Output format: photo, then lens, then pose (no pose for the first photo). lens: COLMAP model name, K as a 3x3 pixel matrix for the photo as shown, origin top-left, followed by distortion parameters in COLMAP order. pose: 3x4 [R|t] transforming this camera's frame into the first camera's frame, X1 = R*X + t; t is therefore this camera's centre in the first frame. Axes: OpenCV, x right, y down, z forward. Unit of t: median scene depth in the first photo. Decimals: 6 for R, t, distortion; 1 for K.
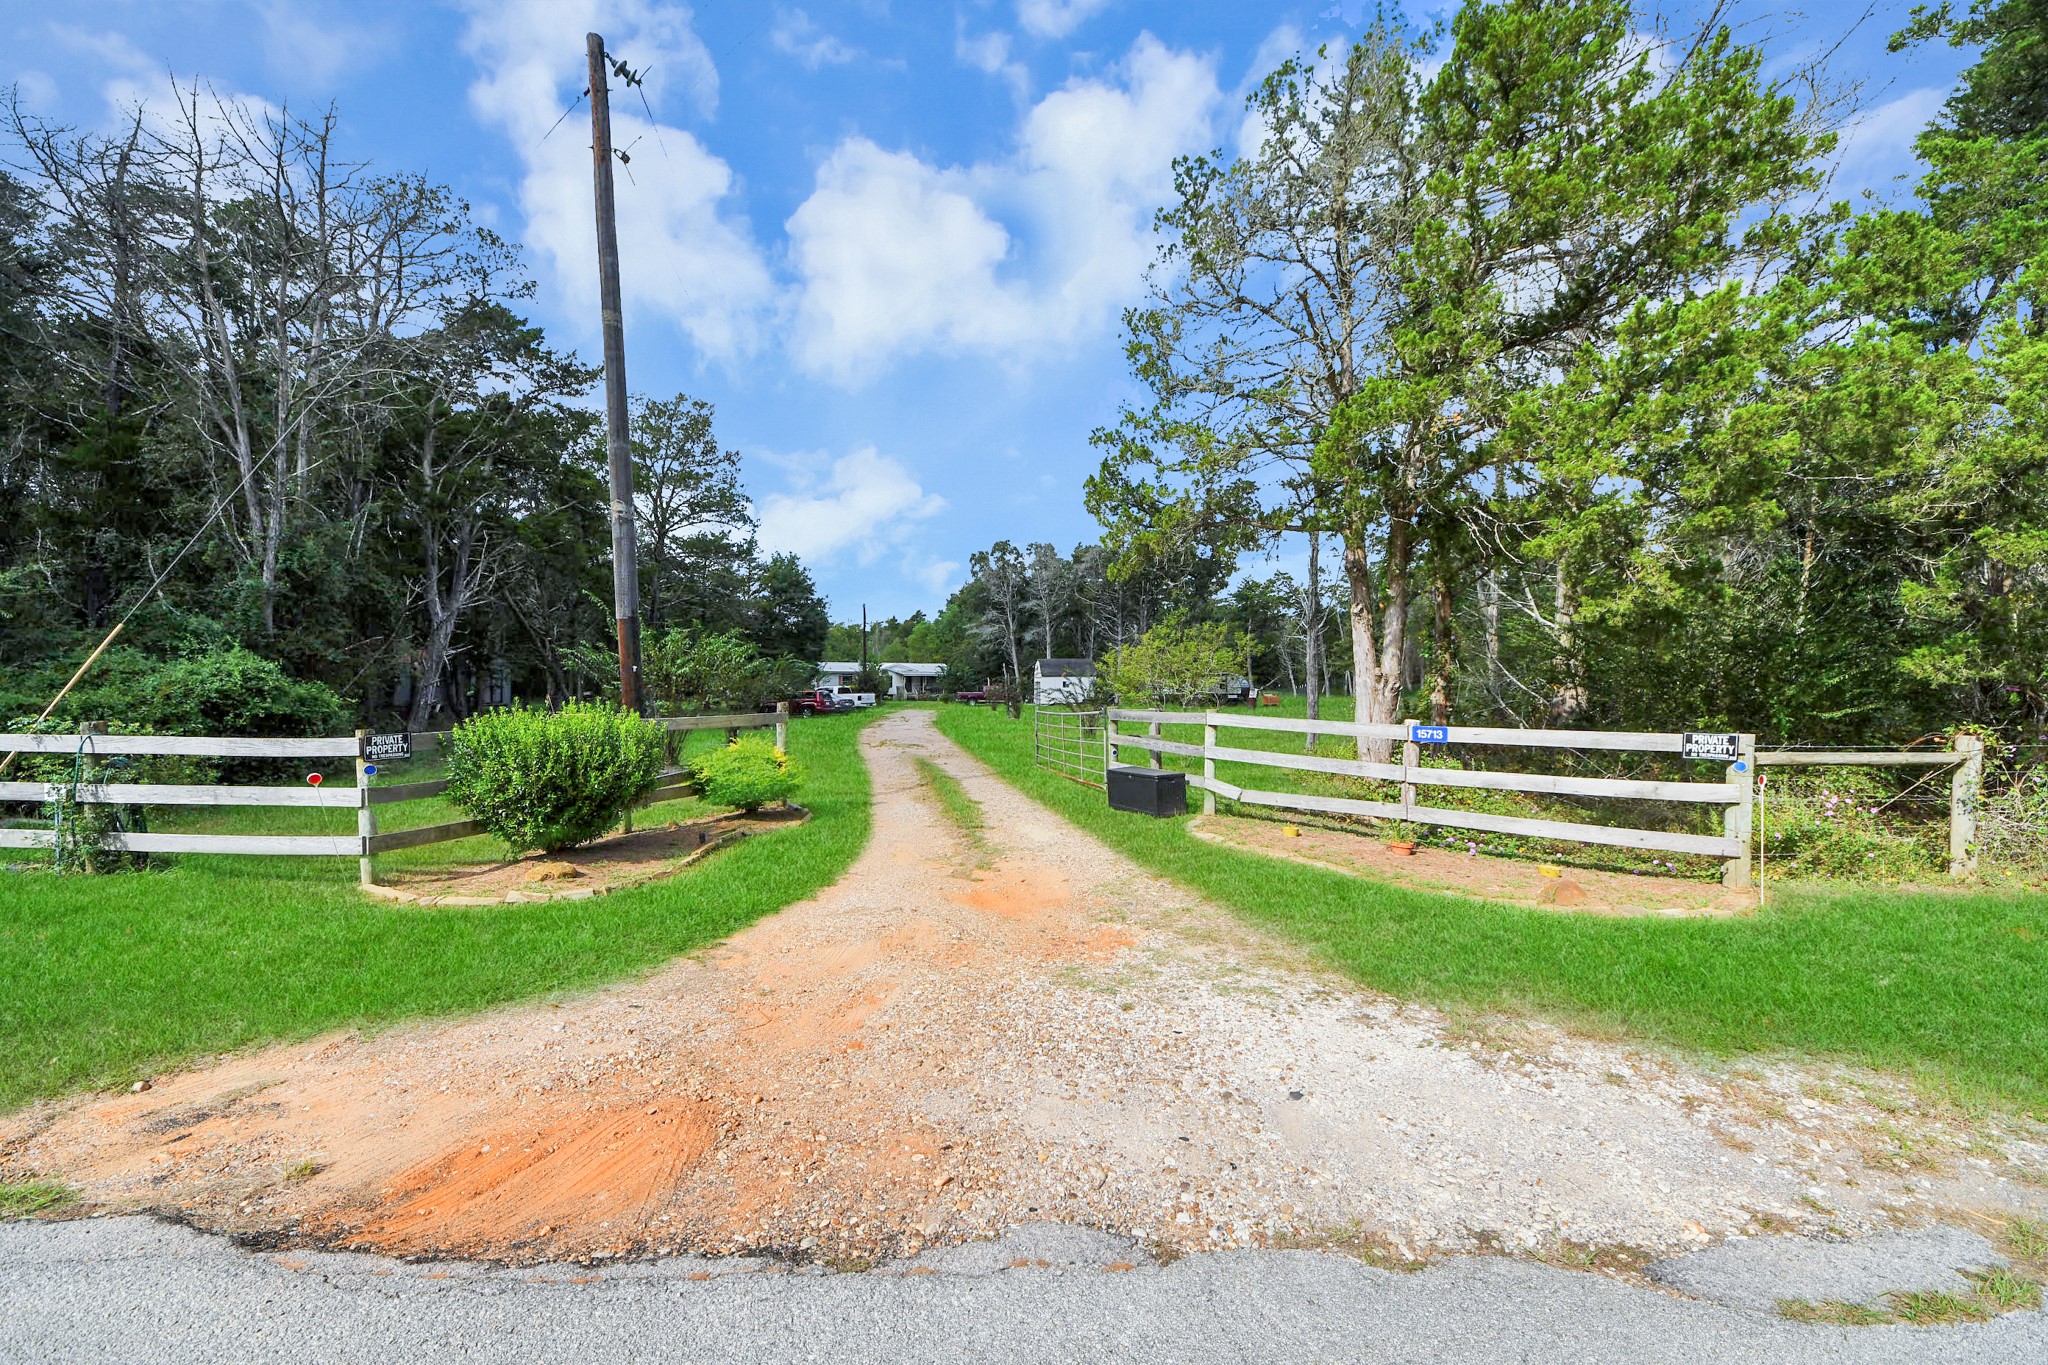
lens RADIAL K [[707.9, 0, 1021.5], [0, 707.9, 691.8], [0, 0, 1]] dist [-0.000975, -0.008832]
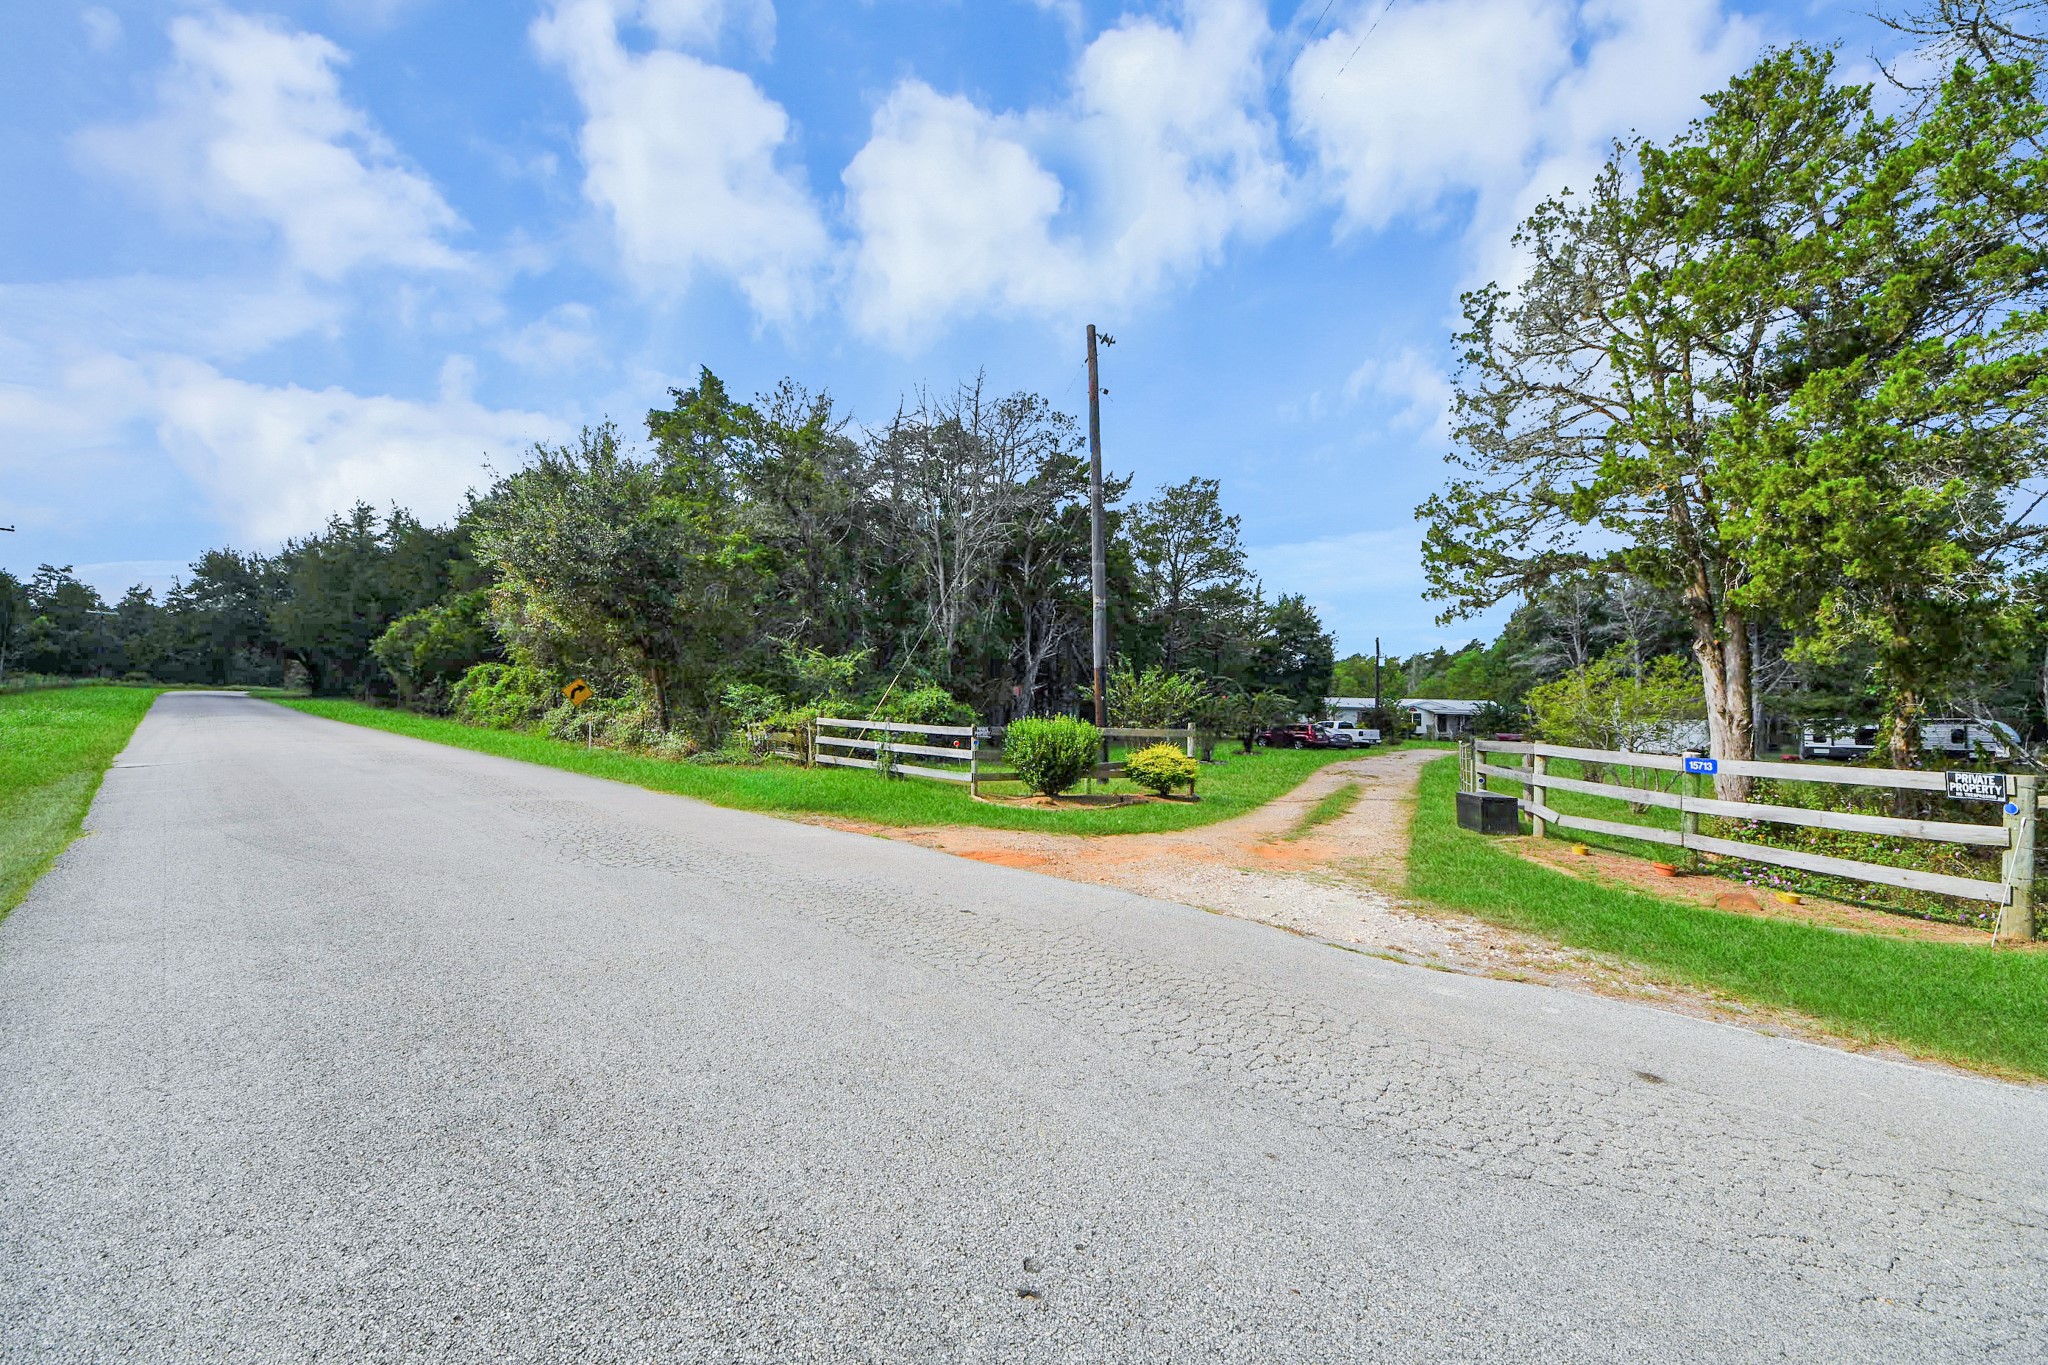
lens RADIAL K [[707.9, 0, 1021.5], [0, 707.9, 691.8], [0, 0, 1]] dist [-0.000975, -0.008832]
pose [[0.749565, 0.002467, -0.661926, 0.248218], [-0.035468, 0.998706, -0.036442, 0.011769], [0.660980, 0.050792, 0.748683, -0.219249]]
